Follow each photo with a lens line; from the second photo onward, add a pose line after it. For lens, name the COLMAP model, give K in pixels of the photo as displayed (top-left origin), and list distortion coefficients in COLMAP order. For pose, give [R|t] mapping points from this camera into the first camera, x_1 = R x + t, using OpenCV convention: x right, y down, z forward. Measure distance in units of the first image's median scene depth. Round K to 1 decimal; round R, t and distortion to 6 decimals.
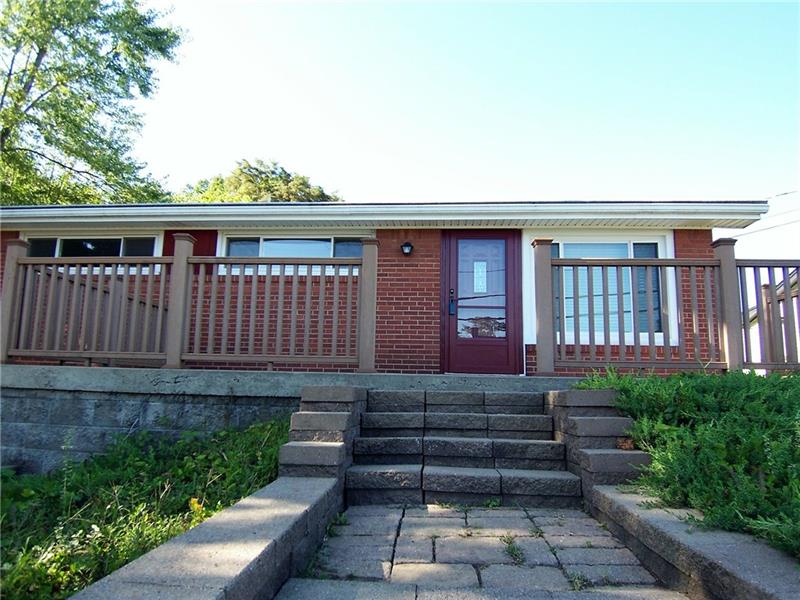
lens RADIAL K [[545.4, 0, 399.9], [0, 545.4, 300.5], [0, 0, 1]] dist [-0.044395, -0.001407]
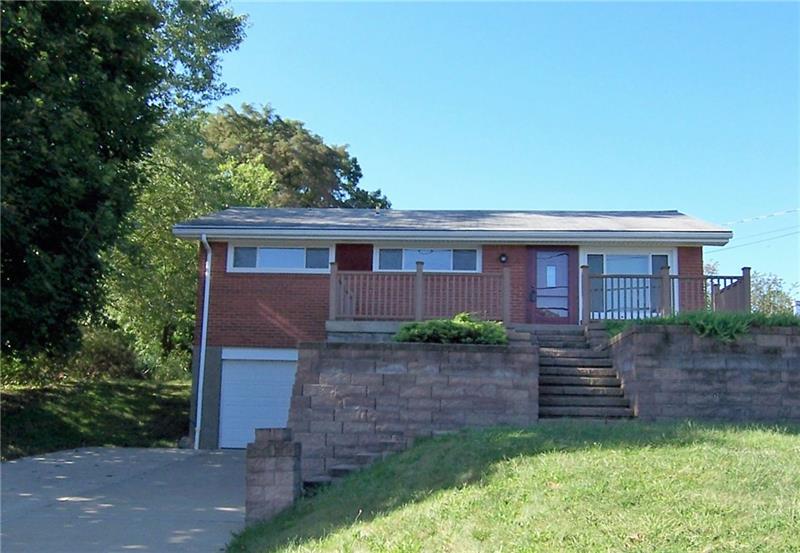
lens RADIAL K [[937.8, 0, 400.1], [0, 937.8, 277.2], [0, 0, 1]] dist [0.030157, 0.000000]
pose [[0.999862, 0.005047, 0.015831, -0.308539], [-0.004849, 0.999910, -0.012517, -0.005797], [-0.015893, 0.012438, 0.999796, -1.573840]]
